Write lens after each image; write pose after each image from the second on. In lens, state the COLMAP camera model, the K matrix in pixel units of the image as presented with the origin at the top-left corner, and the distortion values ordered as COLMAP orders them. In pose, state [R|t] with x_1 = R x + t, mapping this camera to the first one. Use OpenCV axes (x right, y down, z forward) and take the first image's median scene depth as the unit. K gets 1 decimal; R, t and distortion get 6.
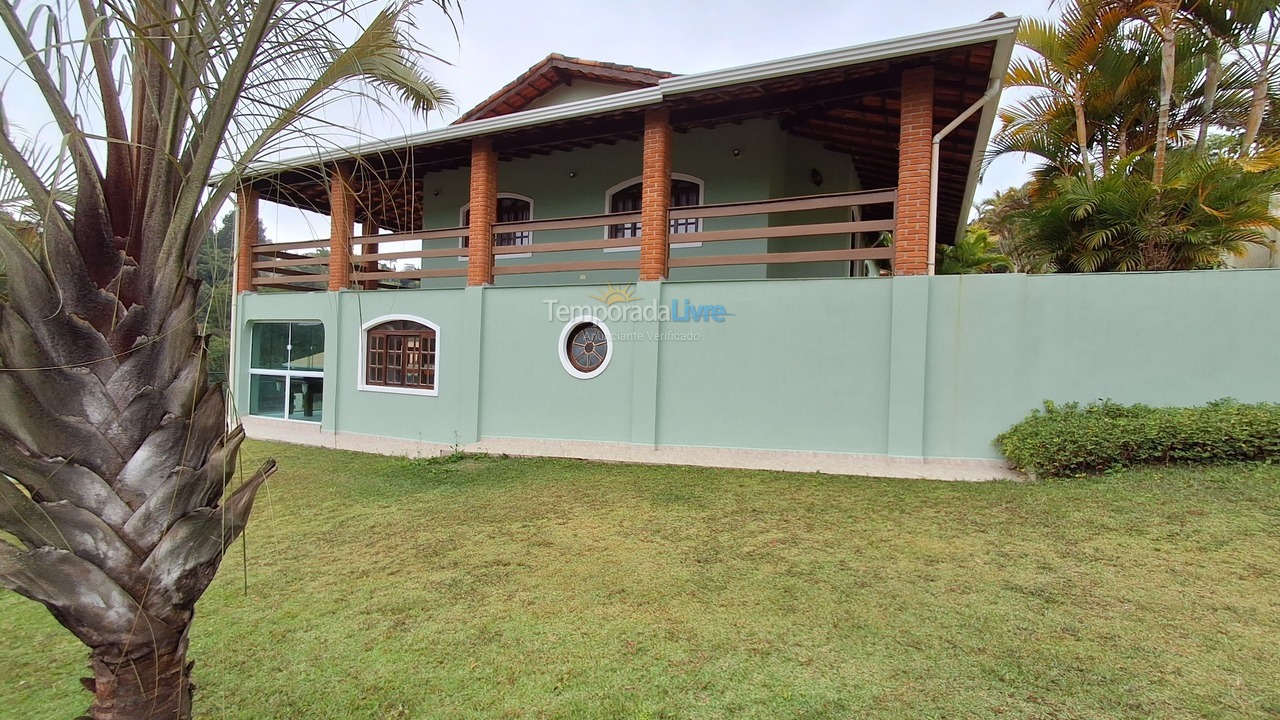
lens RADIAL K [[594.3, 0, 640.0], [0, 594.3, 360.0], [0, 0, 1]] dist [-0.000091, -0.000021]
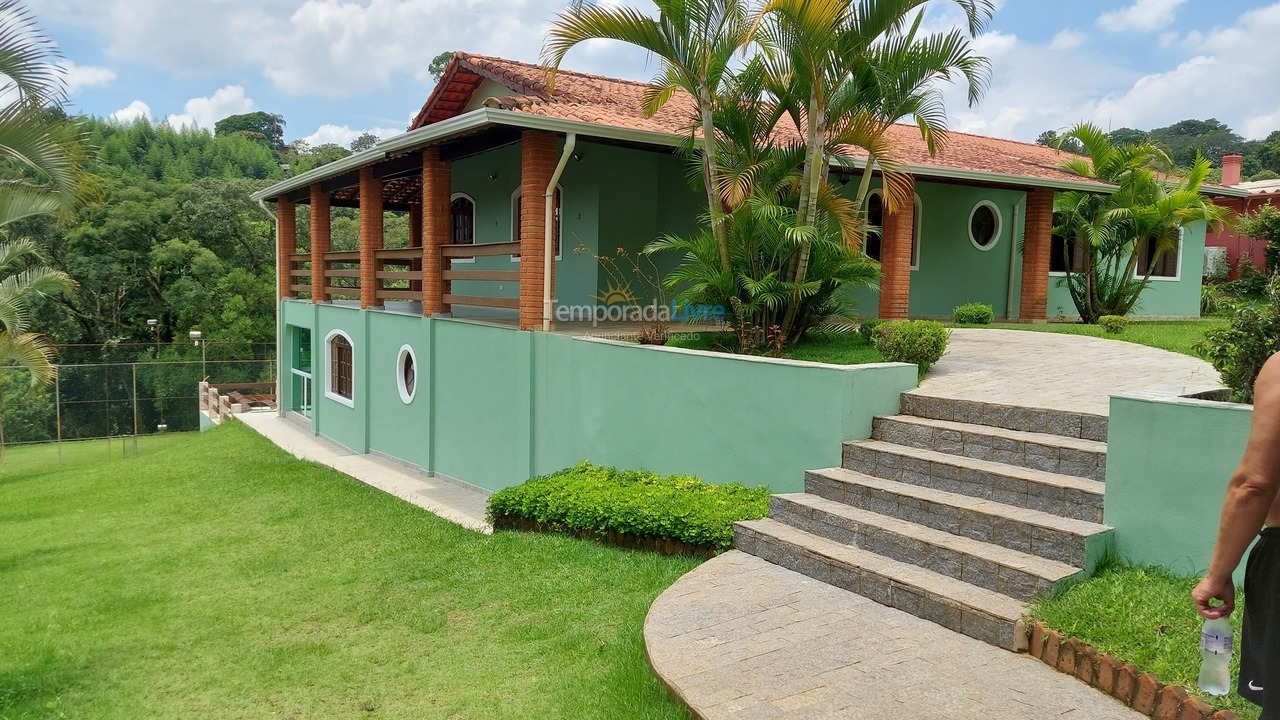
lens RADIAL K [[919.8, 0, 641.1], [0, 919.8, 364.9], [0, 0, 1]] dist [0.118047, -0.136991]
pose [[0.847365, 0.033357, -0.529963, 0.844038], [0.002429, 0.997771, 0.066685, -0.107200], [0.531006, -0.057794, 0.845395, -0.136529]]
